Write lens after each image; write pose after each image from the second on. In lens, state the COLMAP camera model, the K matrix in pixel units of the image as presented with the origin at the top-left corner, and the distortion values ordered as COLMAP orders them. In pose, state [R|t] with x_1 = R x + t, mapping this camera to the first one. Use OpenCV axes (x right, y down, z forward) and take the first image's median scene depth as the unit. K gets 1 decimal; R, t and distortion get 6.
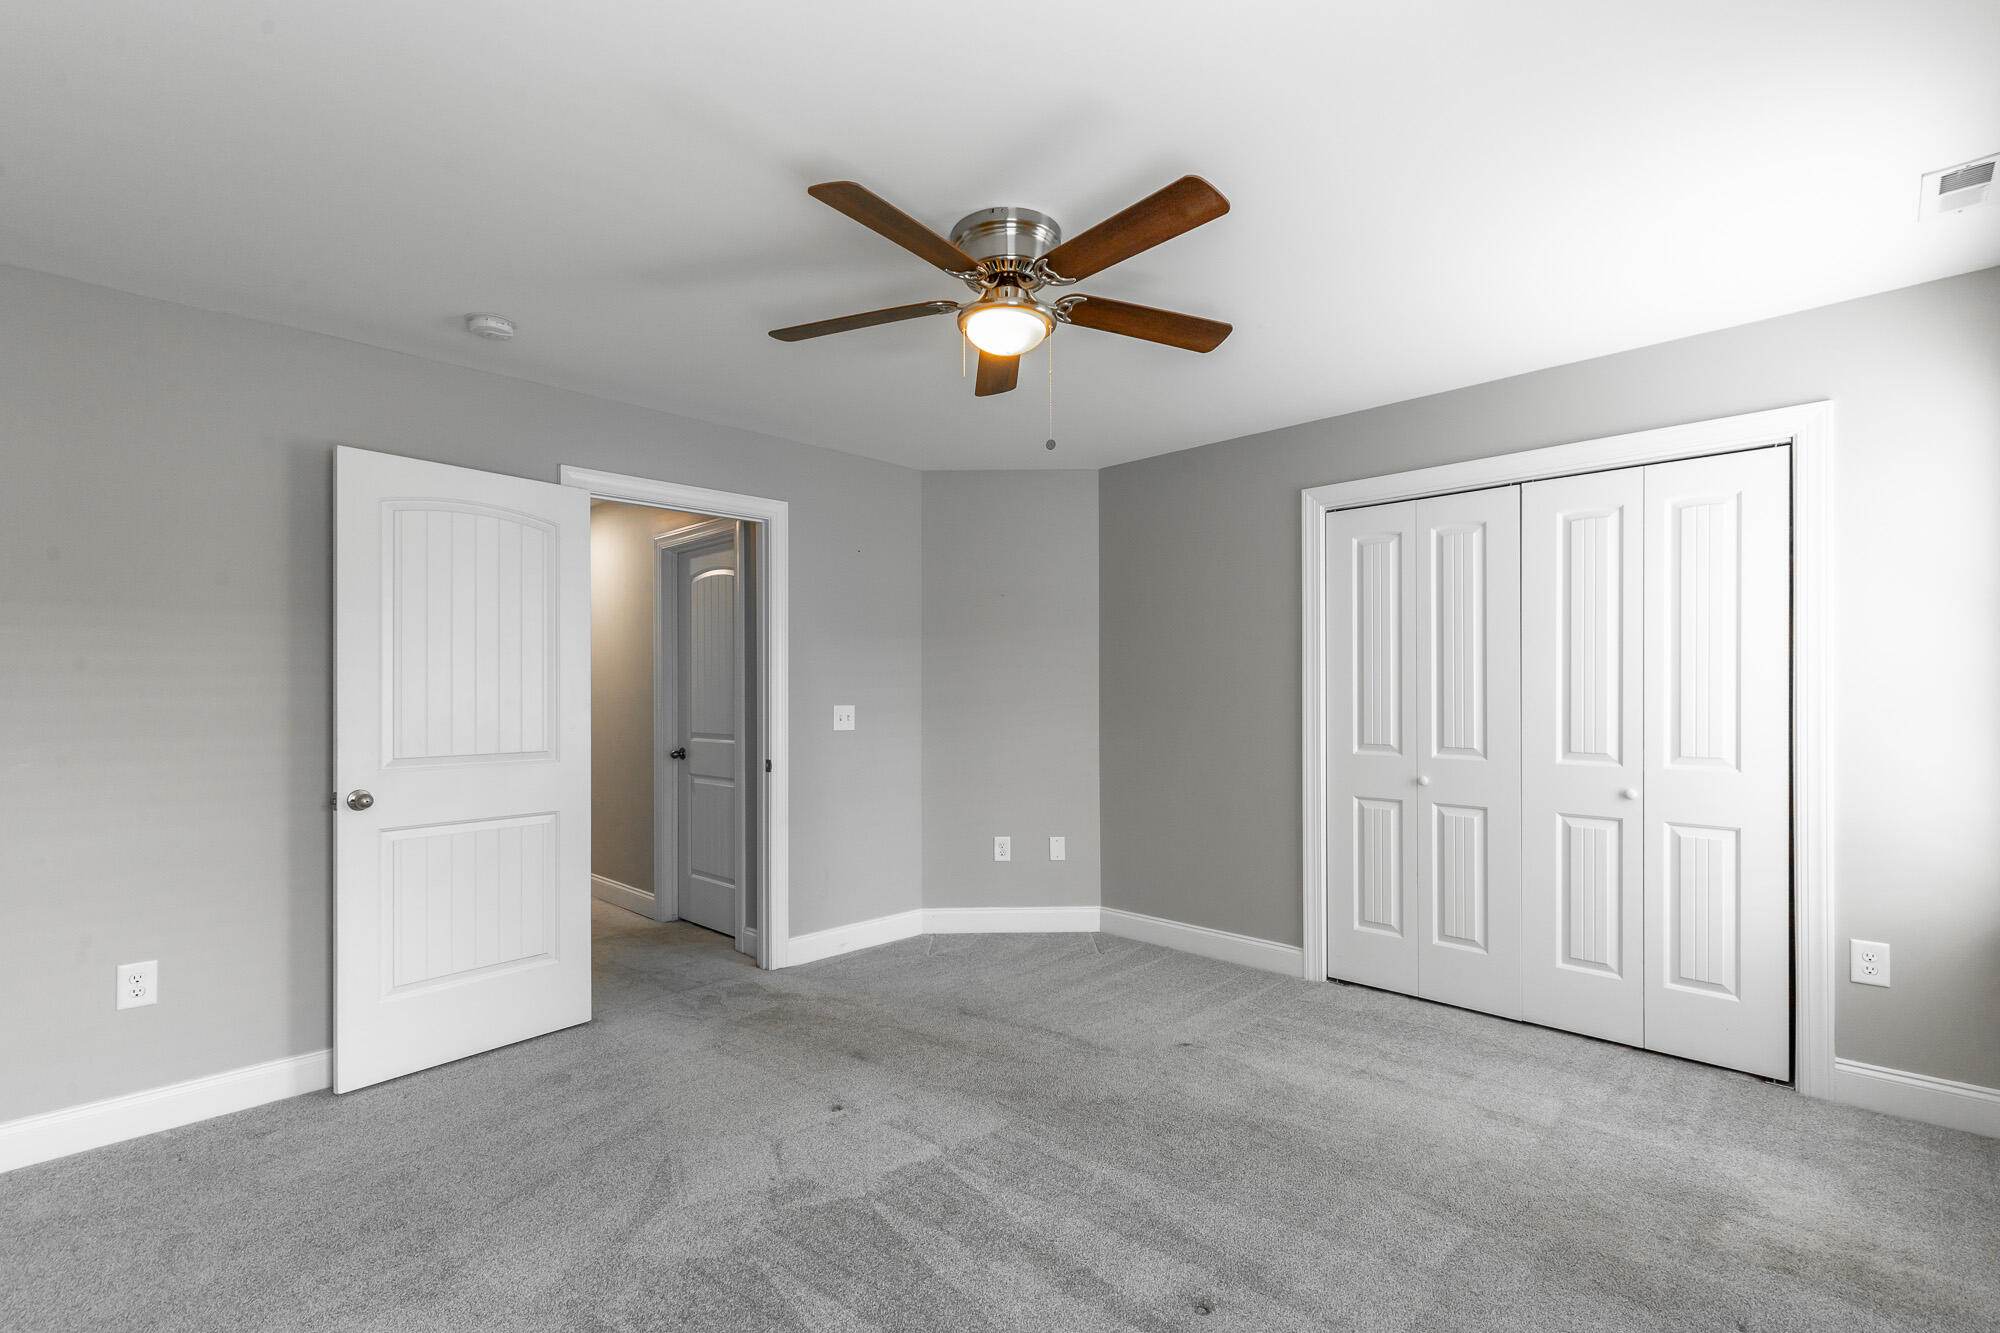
lens RADIAL K [[893.2, 0, 1015.0], [0, 893.2, 696.6], [0, 0, 1]] dist [-0.002787, -0.000783]
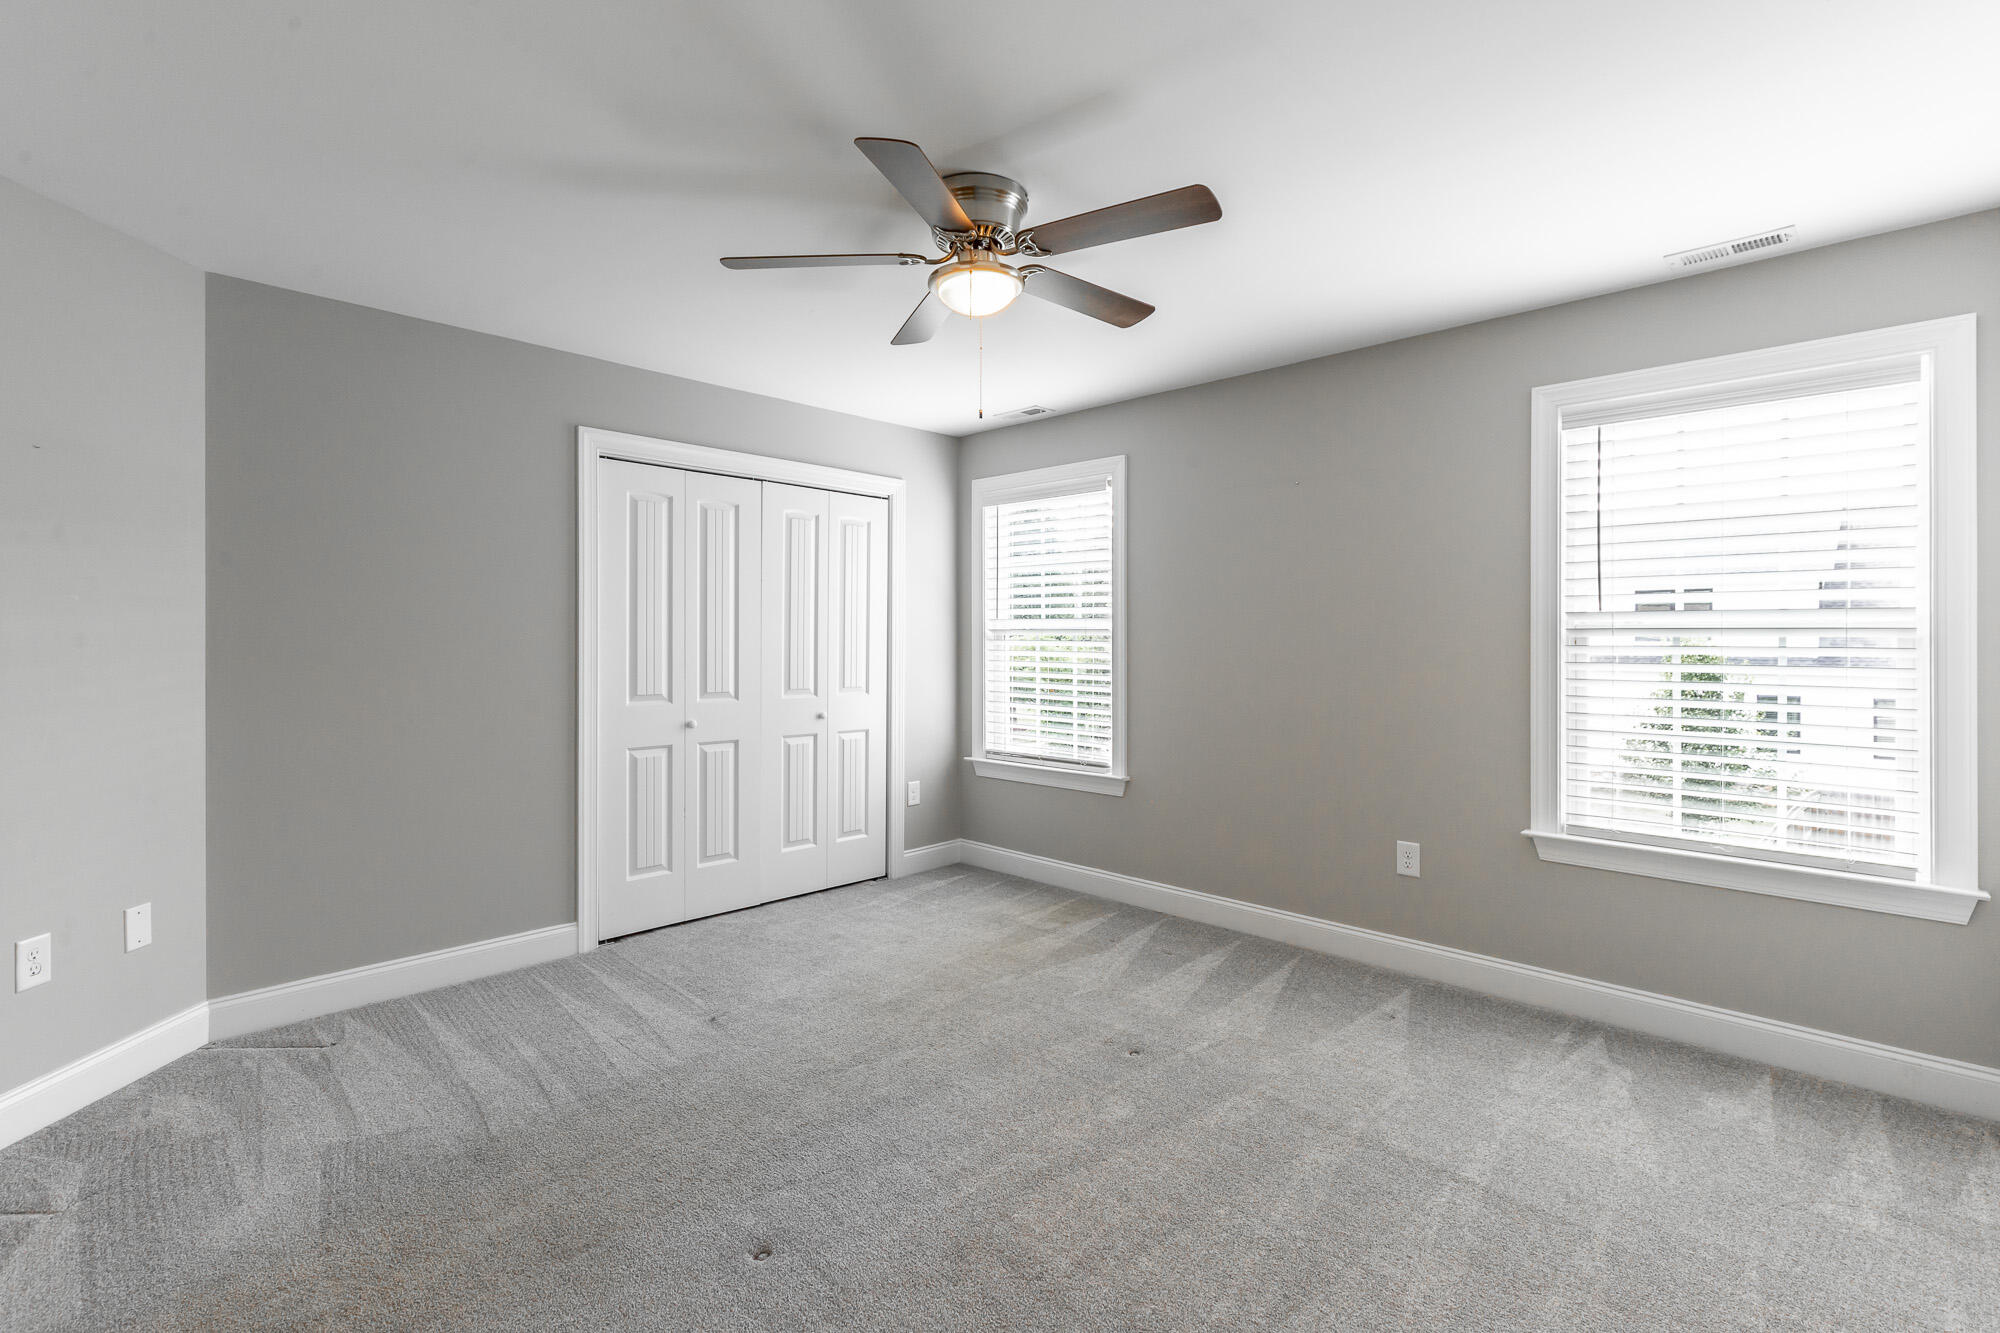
lens RADIAL K [[918.0, 0, 997.0], [0, 918.0, 636.0], [0, 0, 1]] dist [0.000017, -0.000266]
pose [[-0.005090, 0.007797, 0.999957, -0.689225], [-0.001496, 0.999968, -0.007805, -0.007581], [-0.999986, -0.001536, -0.005078, 0.621084]]
